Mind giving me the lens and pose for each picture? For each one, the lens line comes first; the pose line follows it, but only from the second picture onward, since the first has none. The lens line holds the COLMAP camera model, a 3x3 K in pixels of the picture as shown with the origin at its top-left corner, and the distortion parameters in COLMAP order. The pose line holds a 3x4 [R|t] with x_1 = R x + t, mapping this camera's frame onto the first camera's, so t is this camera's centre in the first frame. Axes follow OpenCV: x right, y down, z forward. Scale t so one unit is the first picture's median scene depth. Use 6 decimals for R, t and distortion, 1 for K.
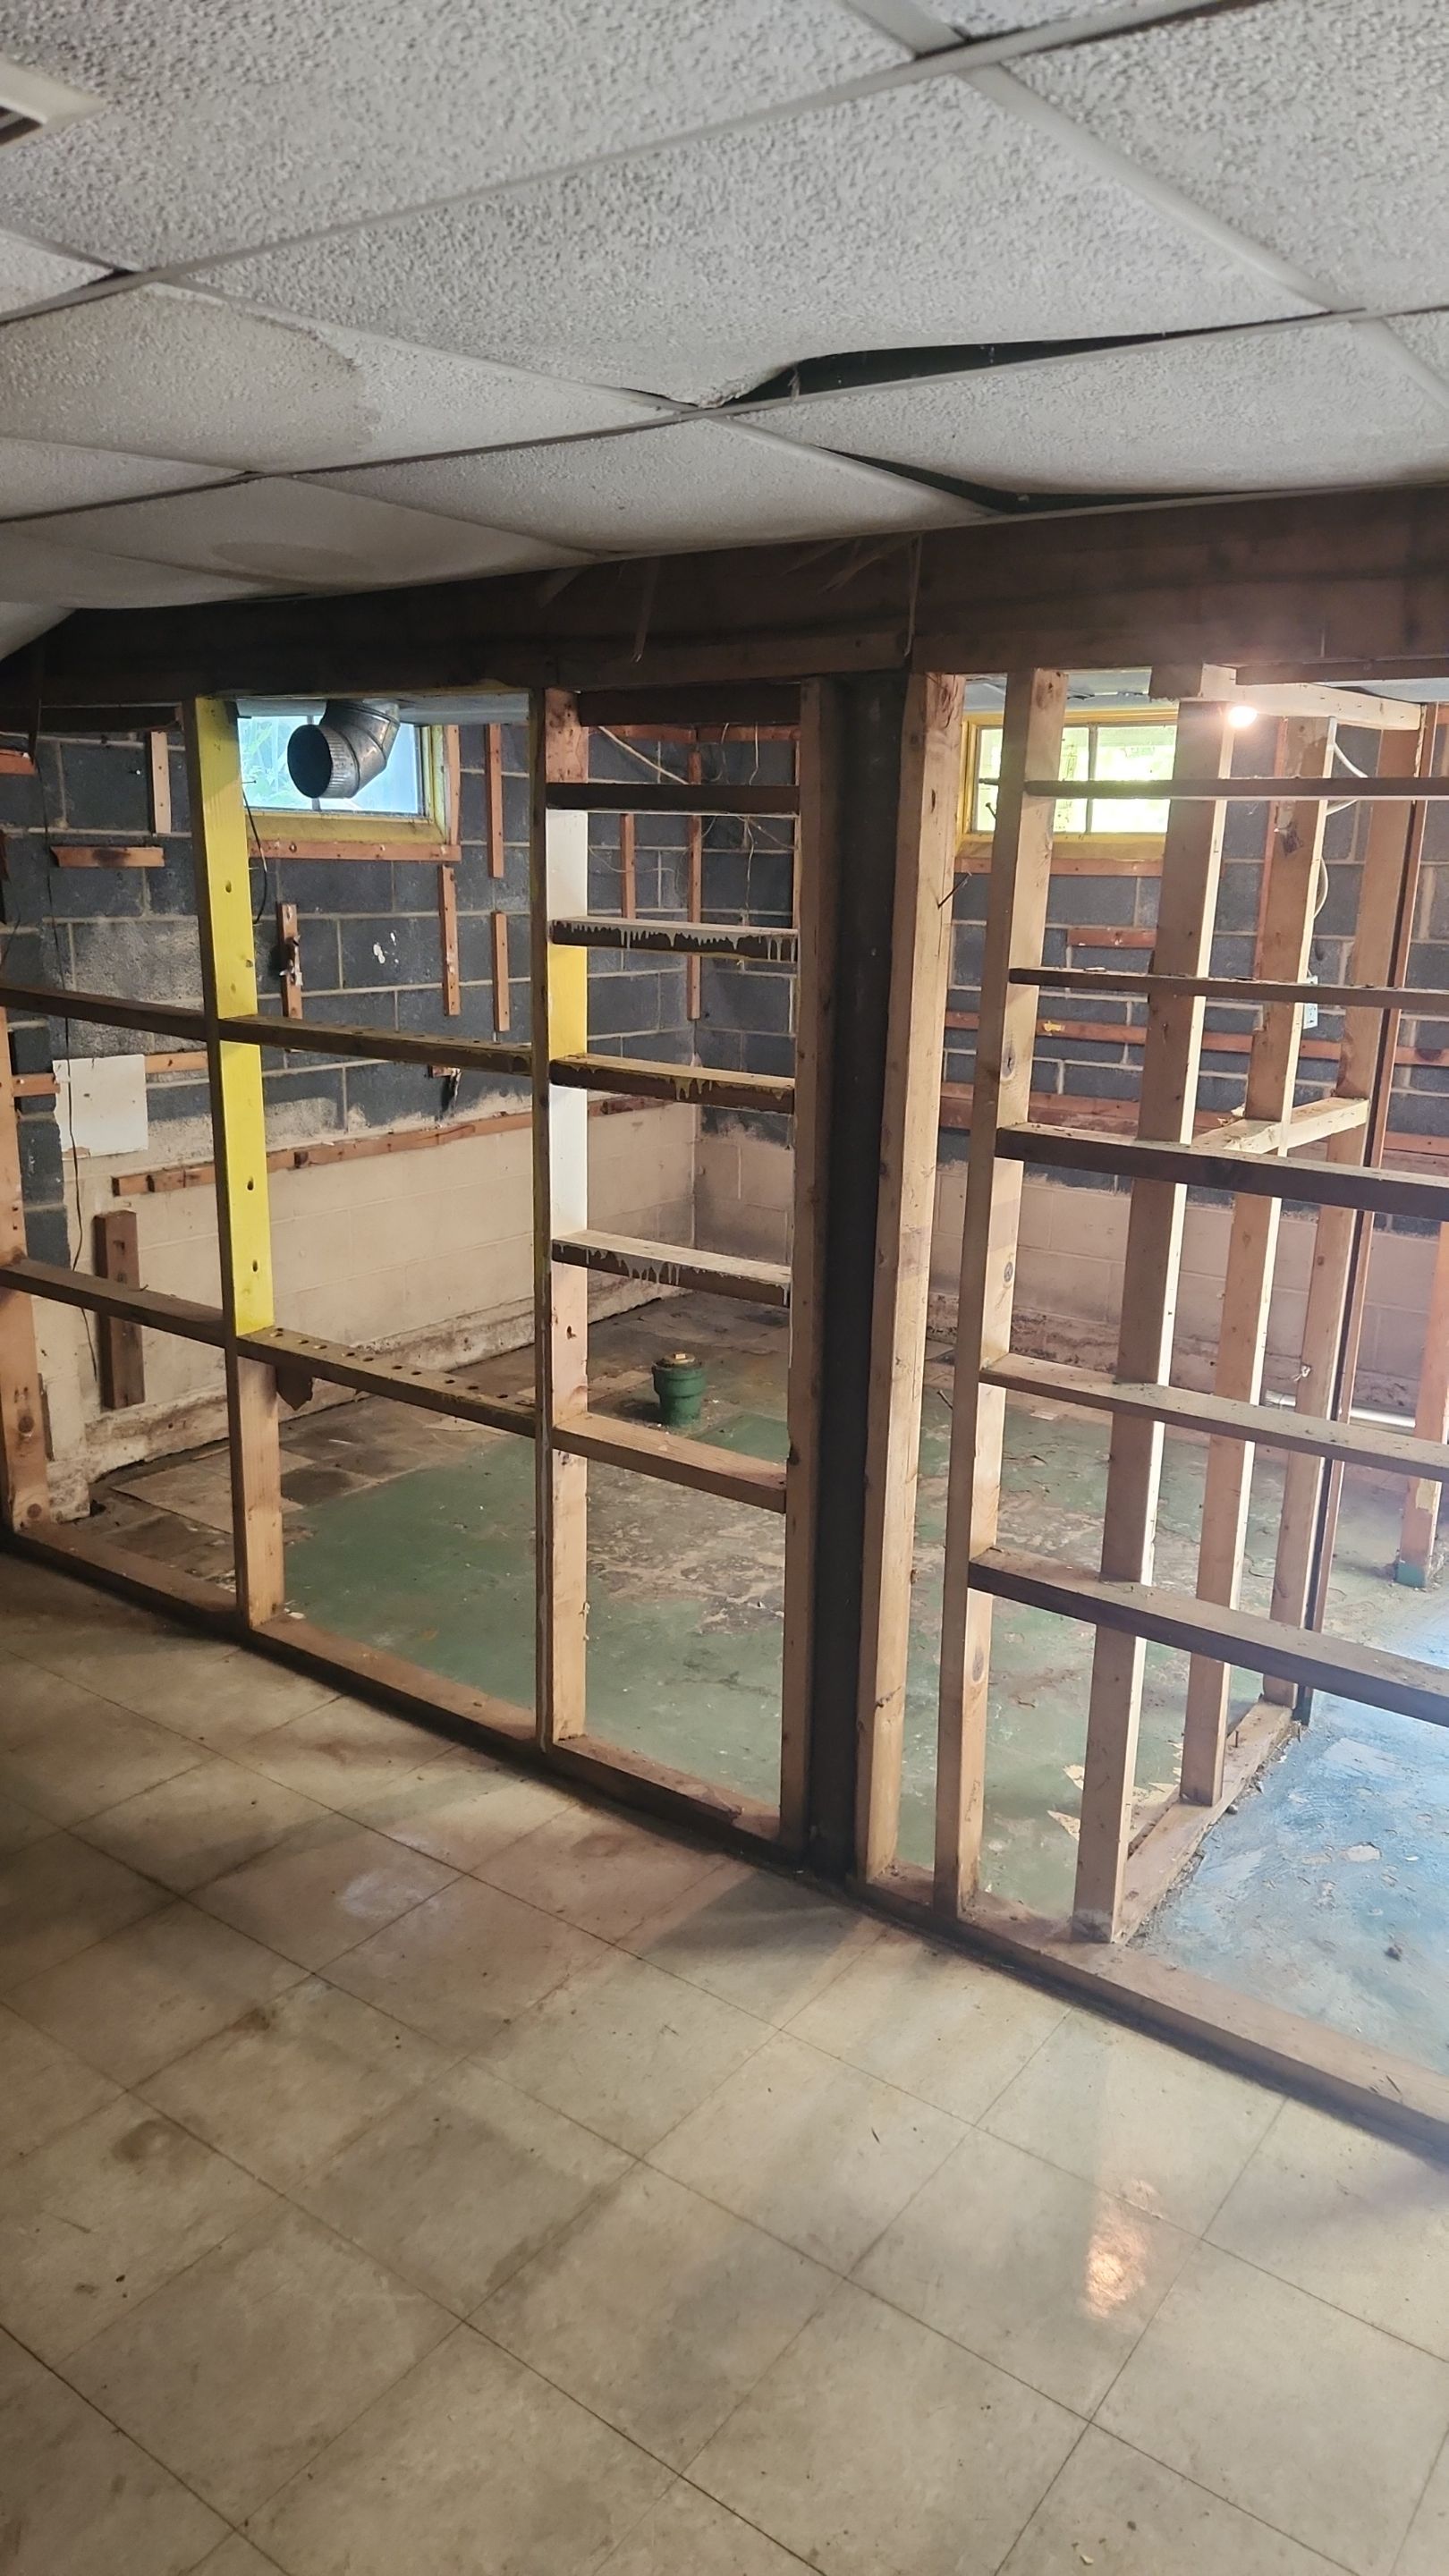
lens RADIAL K [[1739.7, 0, 749.1], [0, 1739.7, 1288.7], [0, 0, 1]] dist [0.083482, -0.069561]
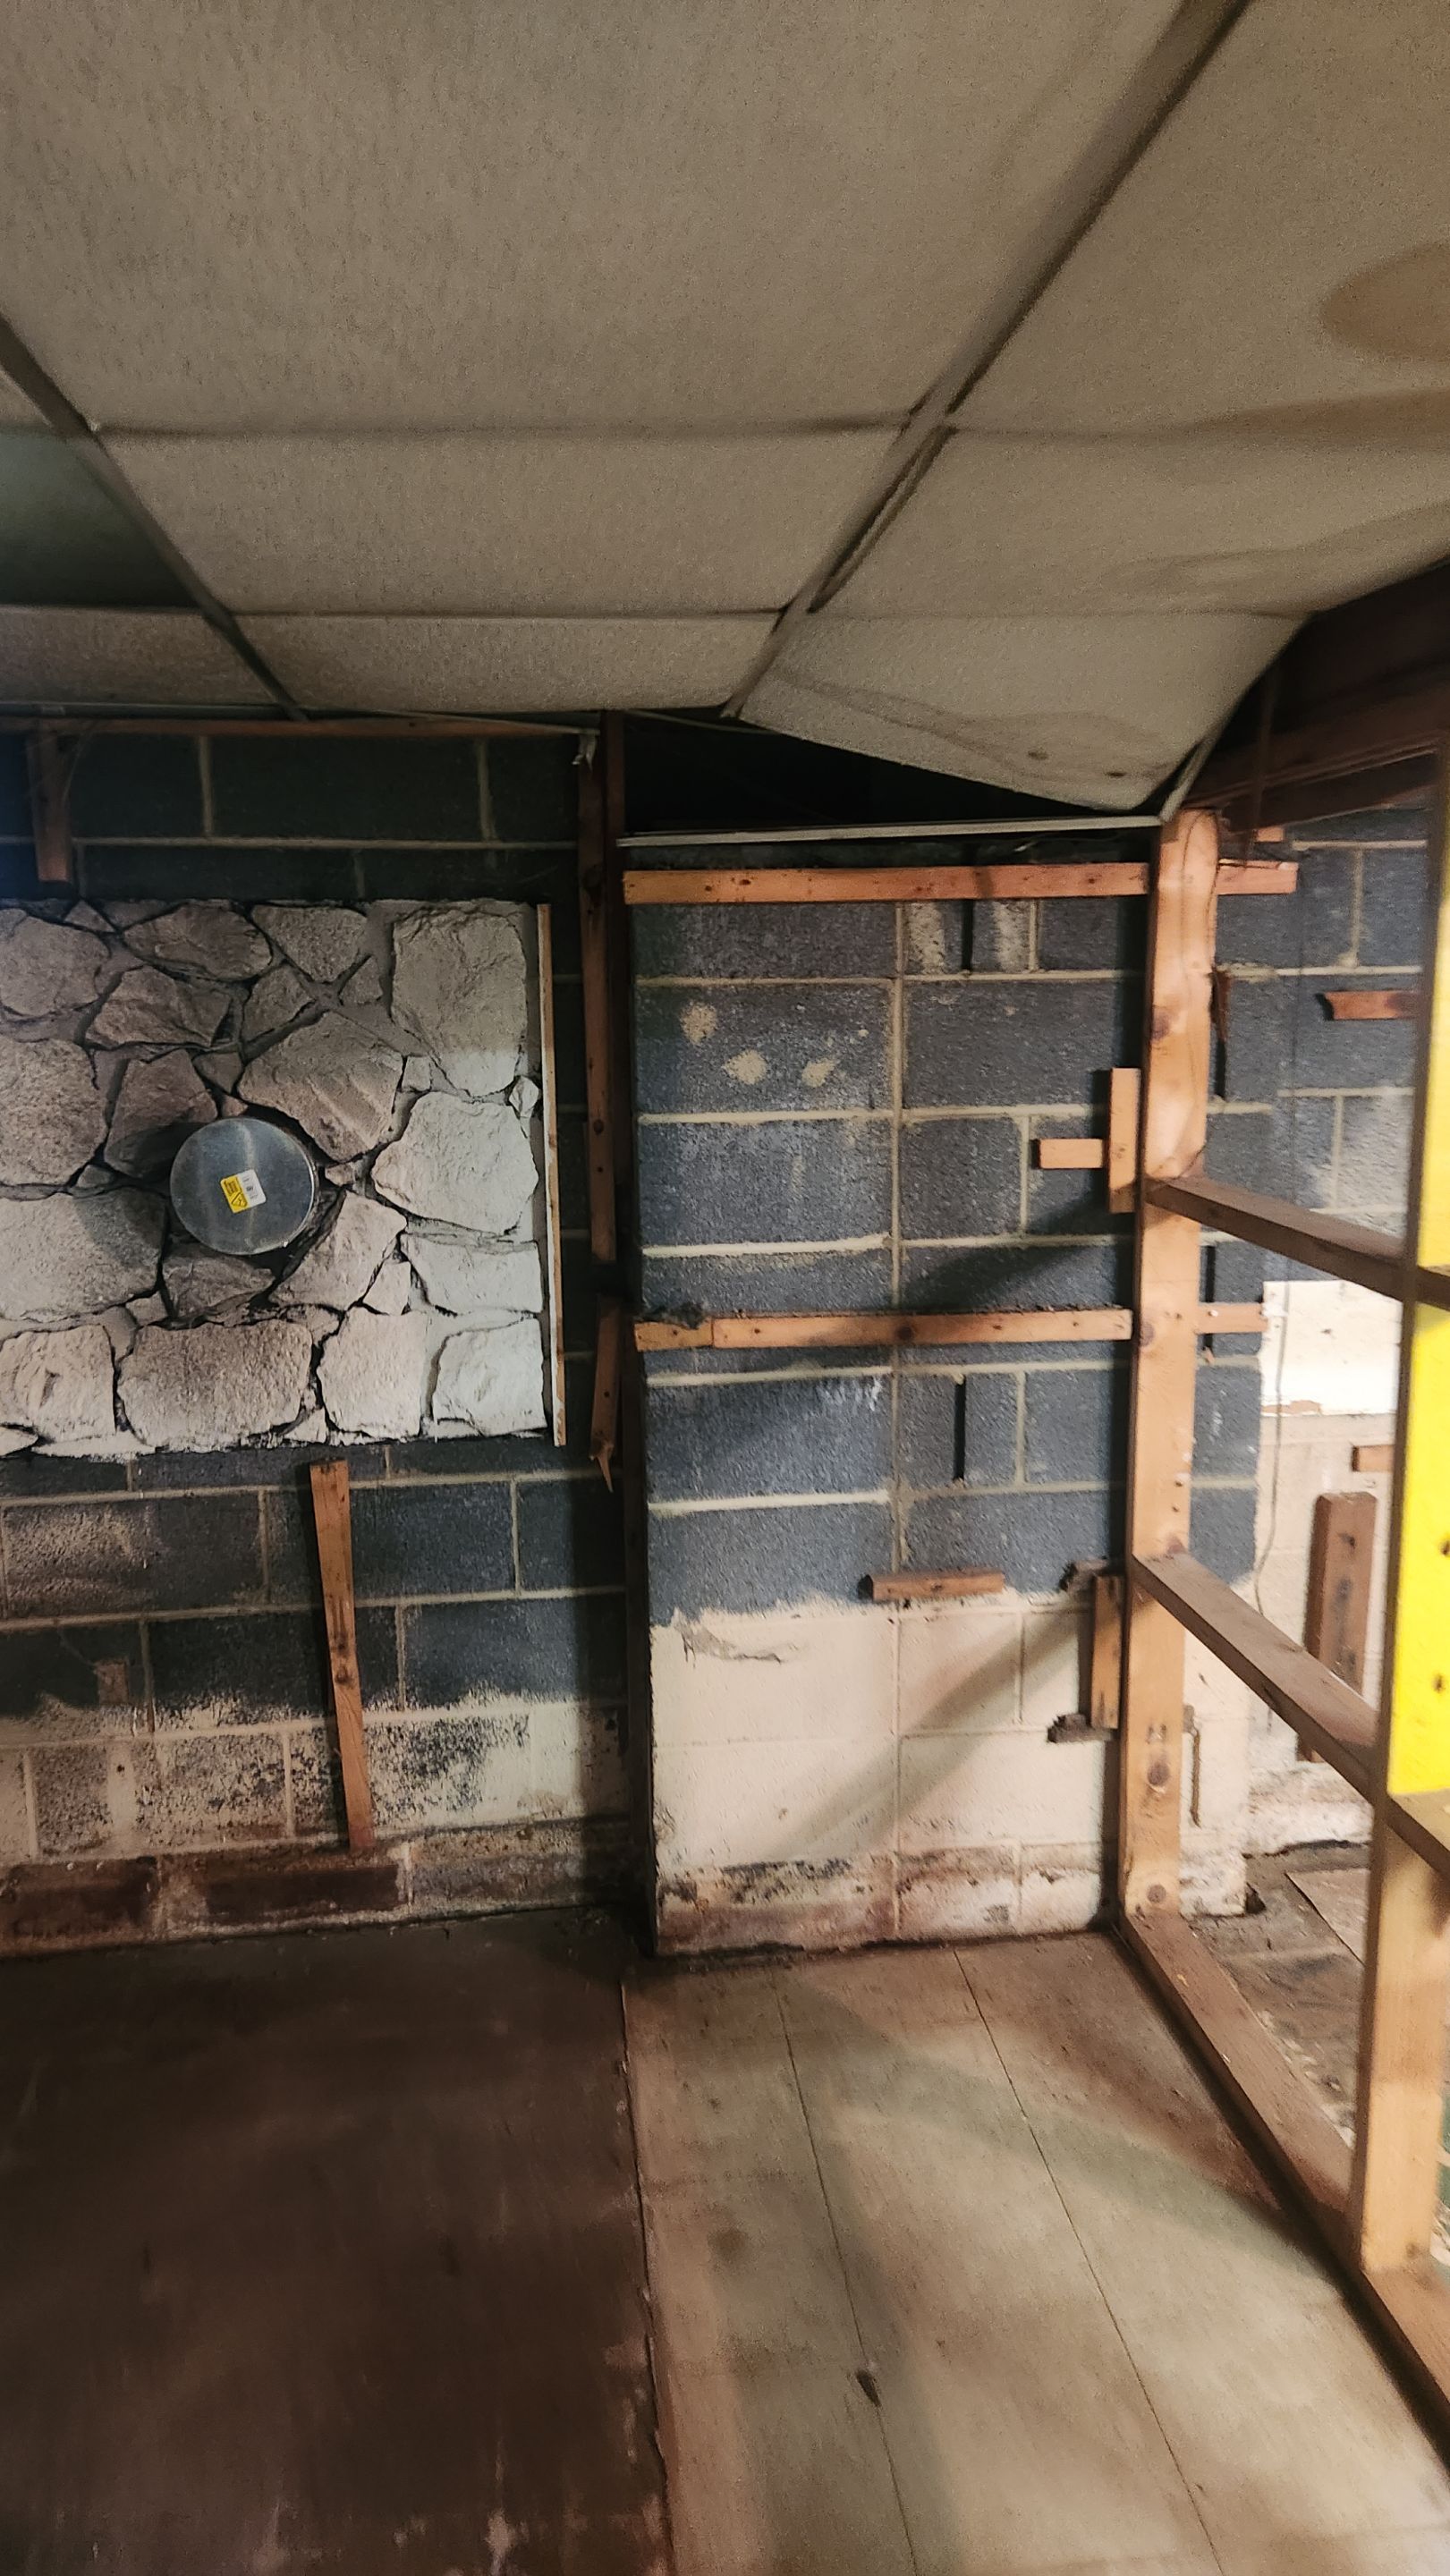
lens RADIAL K [[1749.7, 0, 743.1], [0, 1749.7, 1326.1], [0, 0, 1]] dist [0.079985, -0.001725]
pose [[0.688962, 0.109140, -0.716533, -0.020929], [-0.154865, 0.987934, 0.001573, -0.067427], [0.708060, 0.109883, 0.697551, 0.288767]]
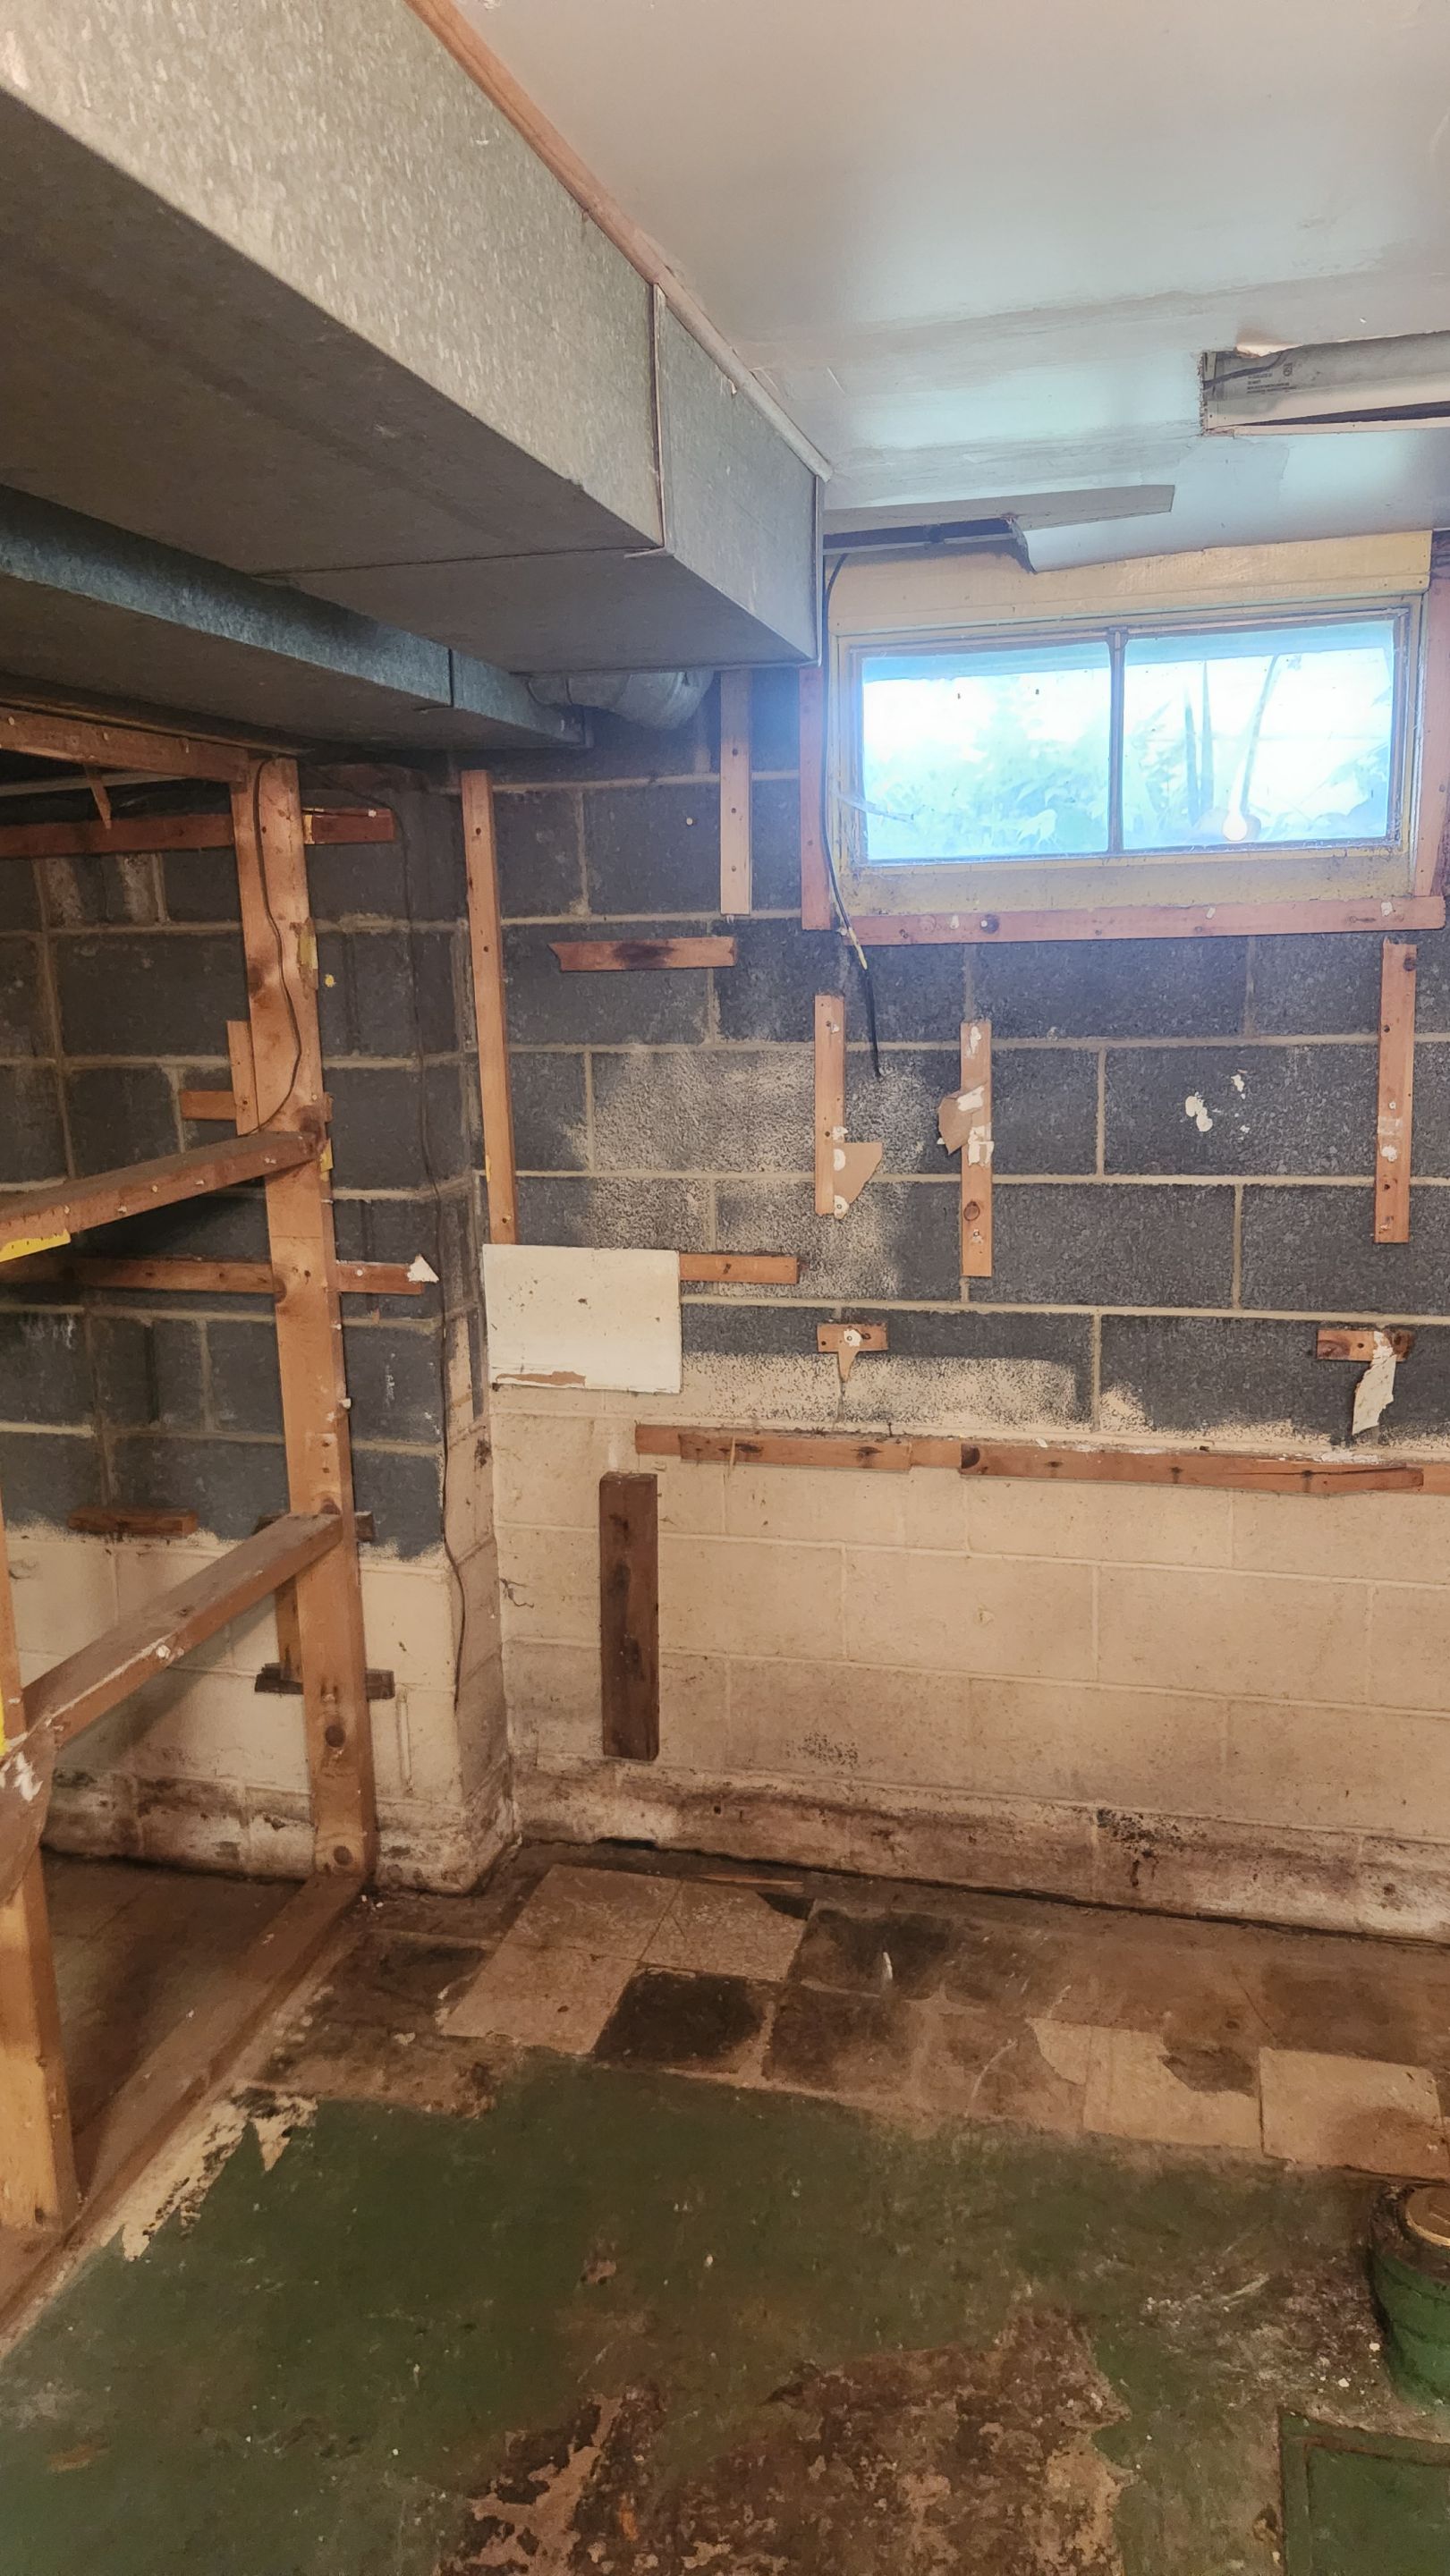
lens RADIAL K [[1739.7, 0, 749.6], [0, 1739.7, 1288.7], [0, 0, 1]] dist [0.083482, -0.069561]
pose [[0.361268, 0.151548, -0.920064, 0.237350], [-0.196917, 0.976851, 0.083581, -0.162852], [0.911432, 0.150981, 0.382747, 0.708578]]
